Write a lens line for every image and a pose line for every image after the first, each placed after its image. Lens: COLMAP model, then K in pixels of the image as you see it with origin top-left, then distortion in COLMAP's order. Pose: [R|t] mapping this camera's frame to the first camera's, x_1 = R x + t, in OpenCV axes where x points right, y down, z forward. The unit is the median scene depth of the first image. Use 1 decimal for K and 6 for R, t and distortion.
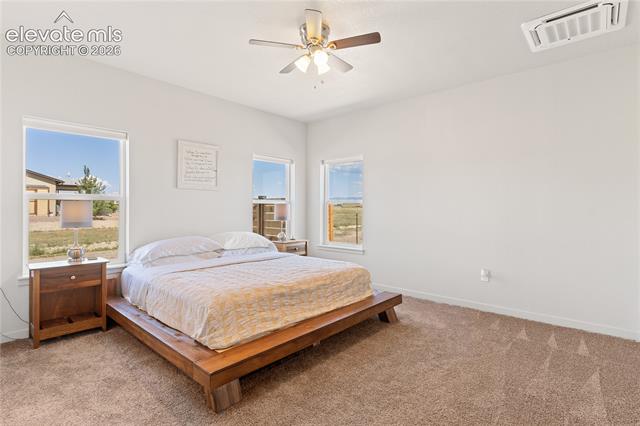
lens RADIAL K [[325.4, 0, 314.9], [0, 325.4, 211.5], [0, 0, 1]] dist [0.004700, 0.000544]
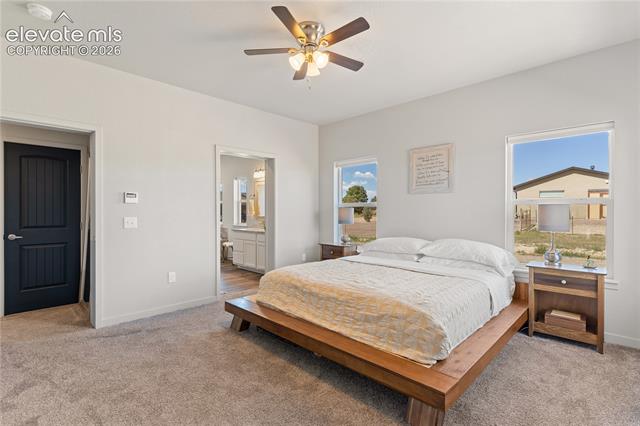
lens RADIAL K [[310.4, 0, 314.6], [0, 310.4, 211.5], [0, 0, 1]] dist [0.004473, -0.000427]
pose [[-0.062976, -0.003475, -0.998009, 0.653285], [-0.011105, 0.999934, -0.002781, -0.005402], [0.997953, 0.010908, -0.063010, 0.748618]]
